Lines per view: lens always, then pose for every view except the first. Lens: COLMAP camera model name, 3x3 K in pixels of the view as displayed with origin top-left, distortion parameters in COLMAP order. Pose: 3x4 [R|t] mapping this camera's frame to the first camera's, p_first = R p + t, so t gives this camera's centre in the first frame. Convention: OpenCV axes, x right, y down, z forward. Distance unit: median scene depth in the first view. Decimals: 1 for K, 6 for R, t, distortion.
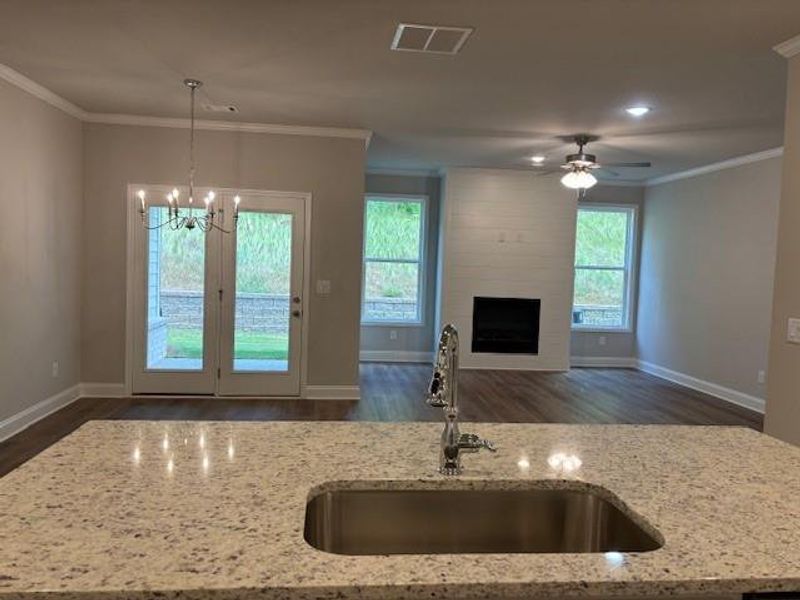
lens RADIAL K [[602.1, 0, 399.0], [0, 602.1, 298.6], [0, 0, 1]] dist [0.036495, -0.006309]
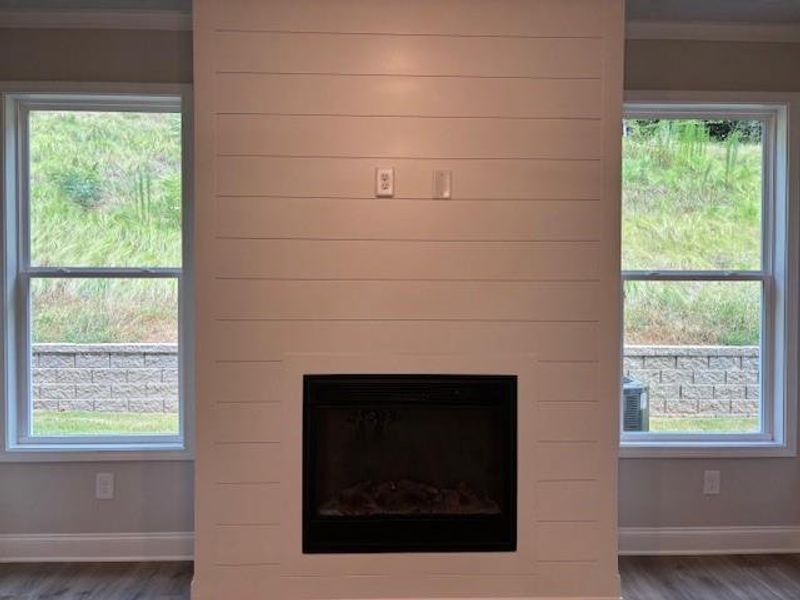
lens RADIAL K [[602.1, 0, 401.3], [0, 602.1, 298.5], [0, 0, 1]] dist [0.036495, -0.006309]
pose [[0.997099, -0.033022, -0.068578, 0.173067], [0.029736, 0.998386, -0.048391, -0.022782], [0.070065, 0.046212, 0.996471, 0.593961]]
